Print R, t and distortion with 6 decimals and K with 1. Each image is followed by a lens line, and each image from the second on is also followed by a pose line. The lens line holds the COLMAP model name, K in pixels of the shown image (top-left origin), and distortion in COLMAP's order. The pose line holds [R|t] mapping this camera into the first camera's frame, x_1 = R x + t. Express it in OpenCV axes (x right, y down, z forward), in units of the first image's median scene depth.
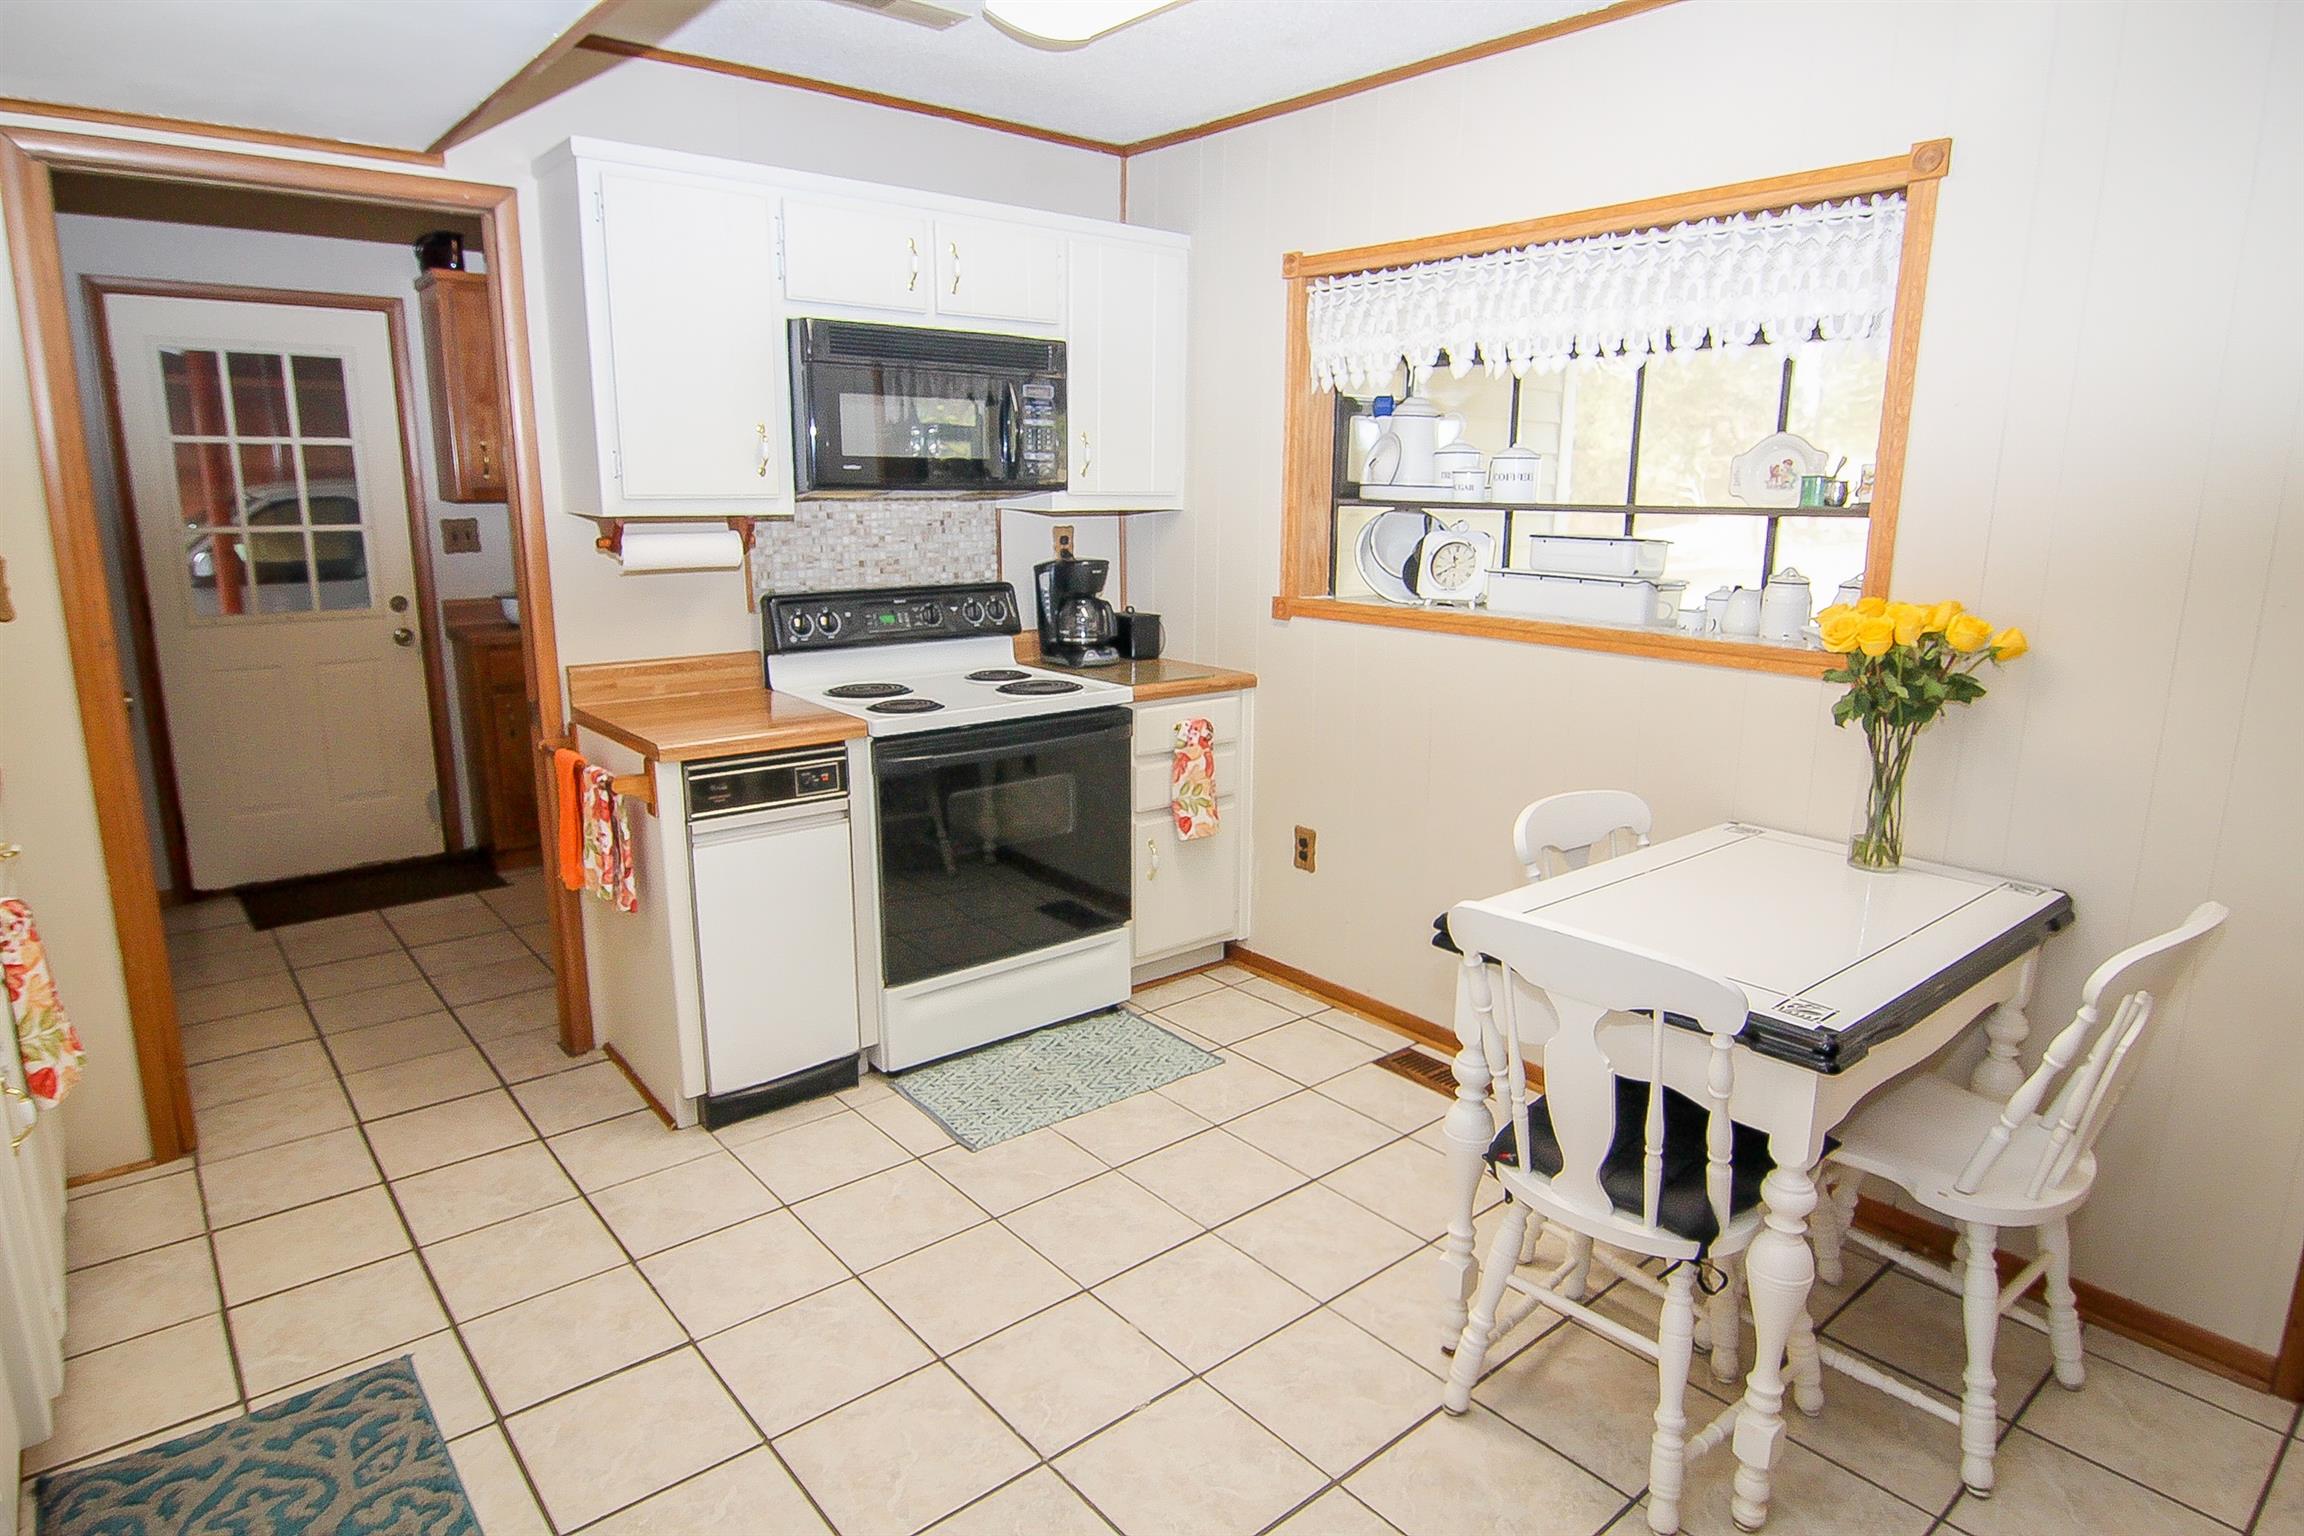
lens RADIAL K [[1301.0, 0, 1152.0], [0, 1301.0, 768.0], [0, 0, 1]] dist [-0.016193, 0.000257]
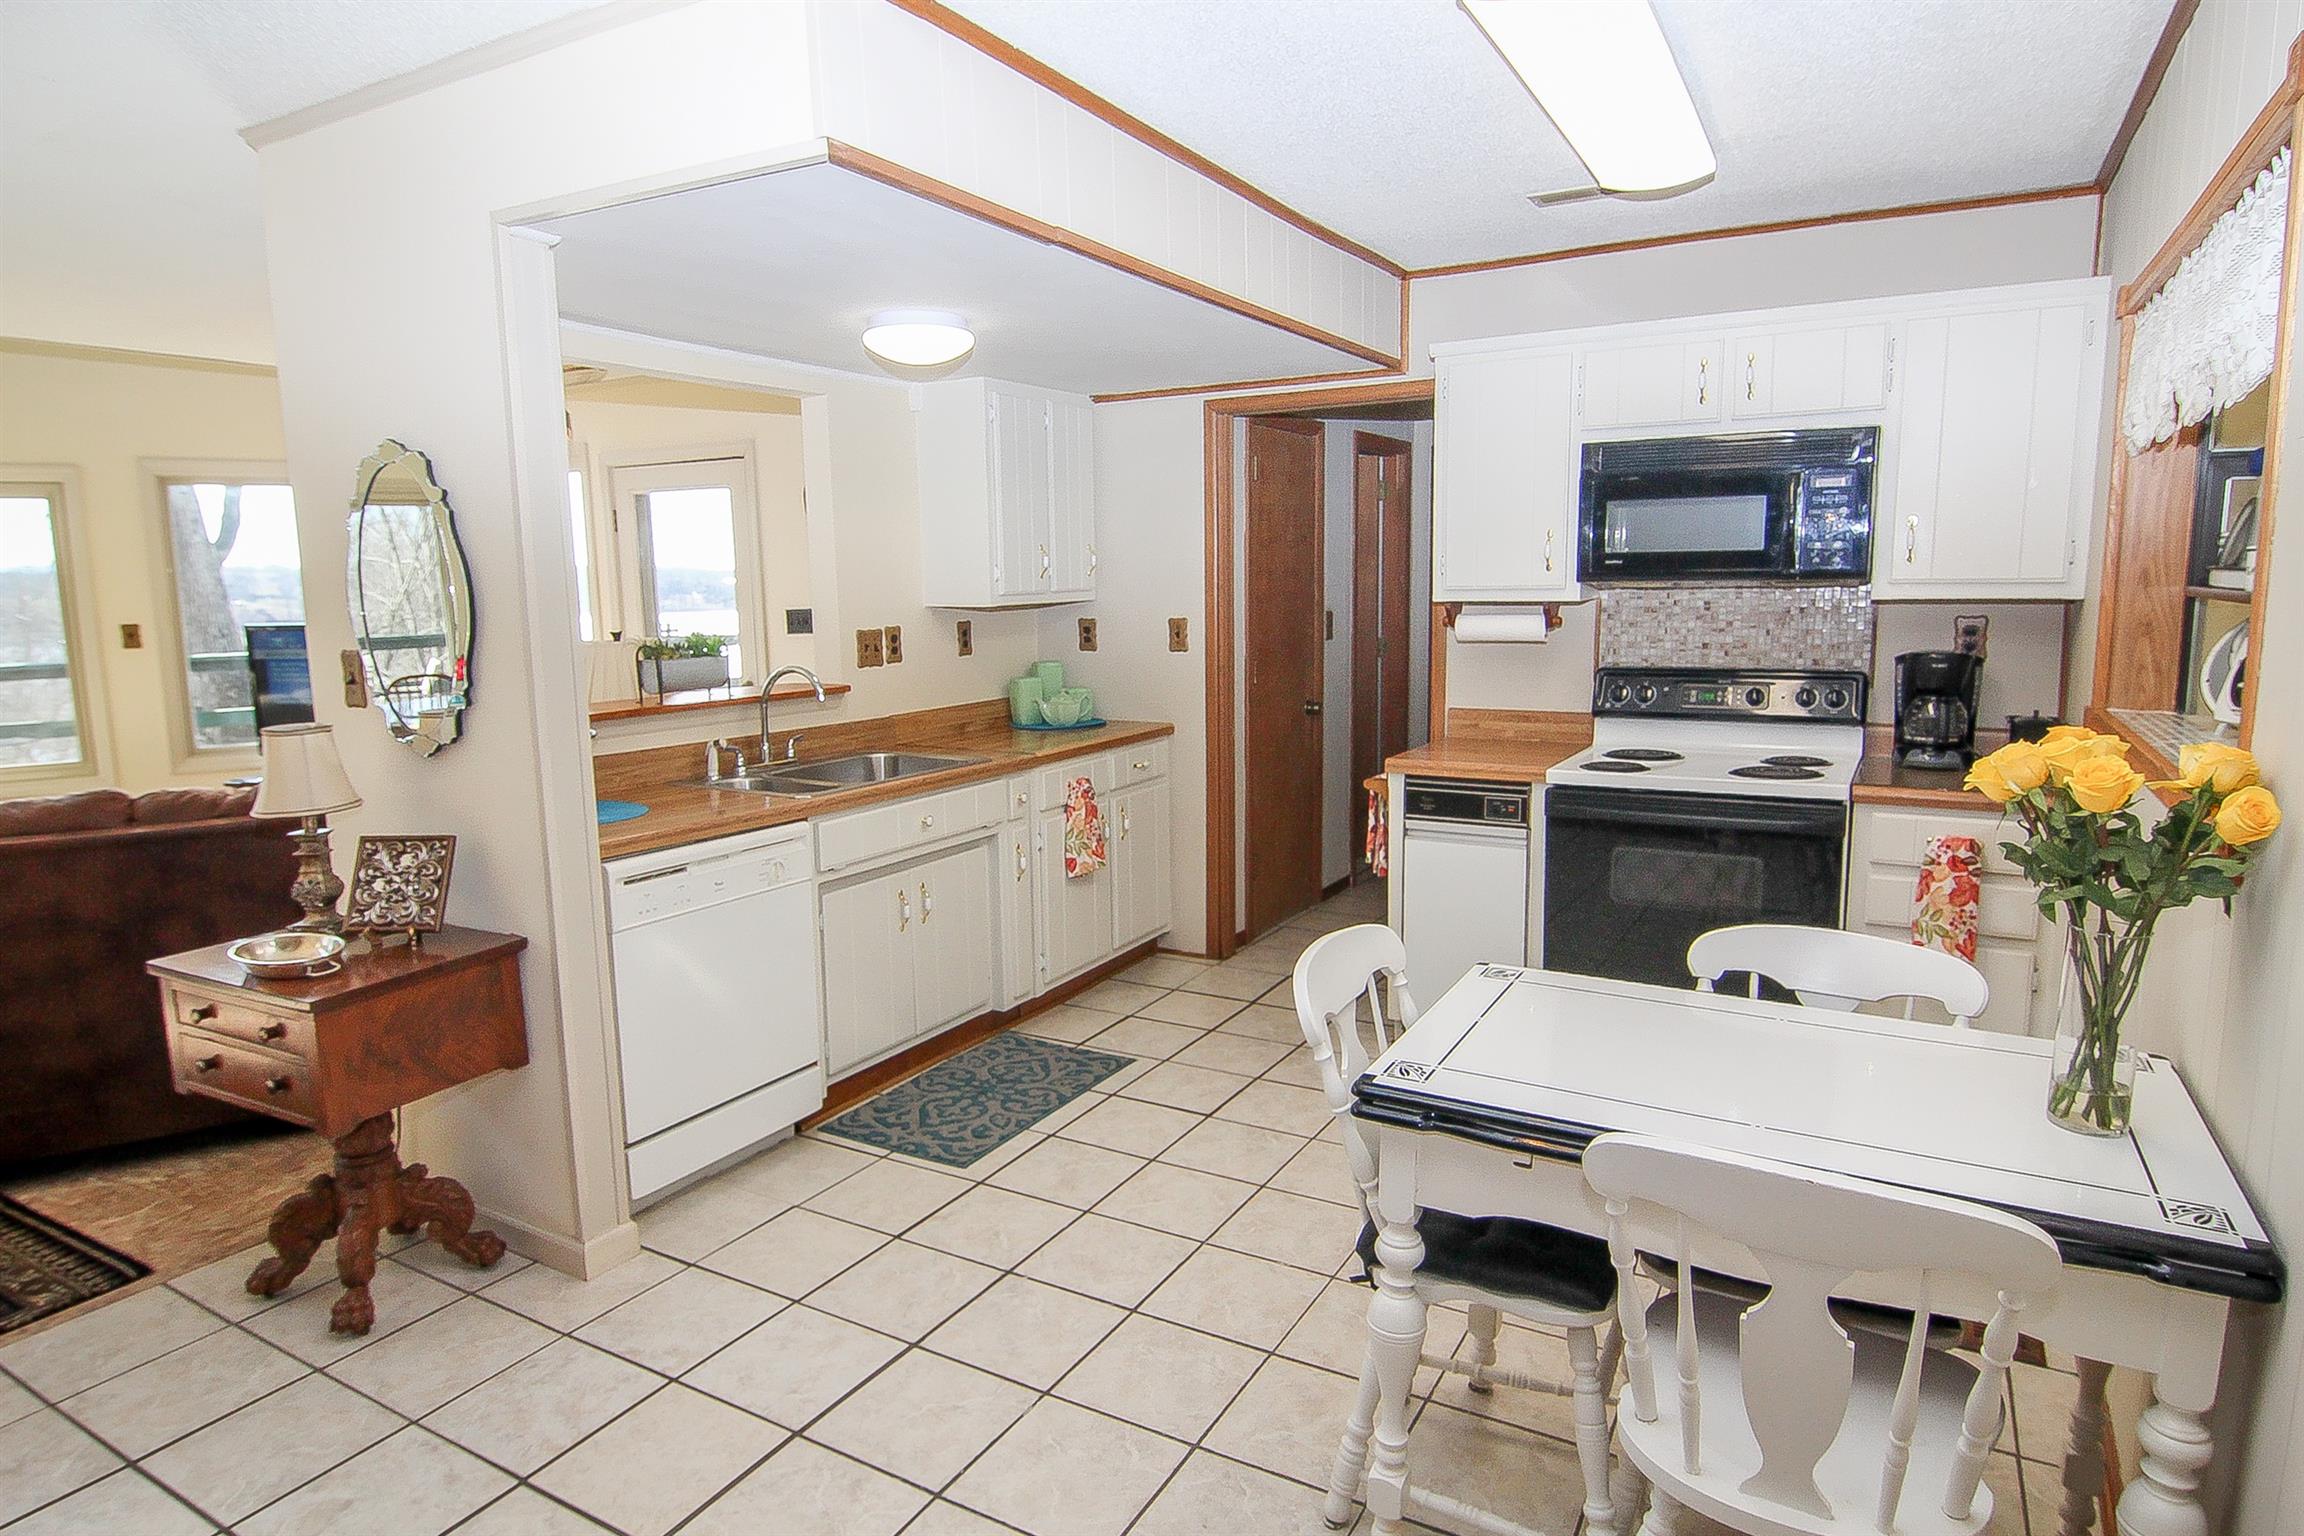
lens RADIAL K [[1301.0, 0, 1152.0], [0, 1301.0, 768.0], [0, 0, 1]] dist [-0.016193, 0.000257]
pose [[0.345931, 0.124960, -0.929901, 0.743716], [-0.181344, 0.981308, 0.064407, -0.046772], [0.920568, 0.146352, 0.362126, 0.209105]]
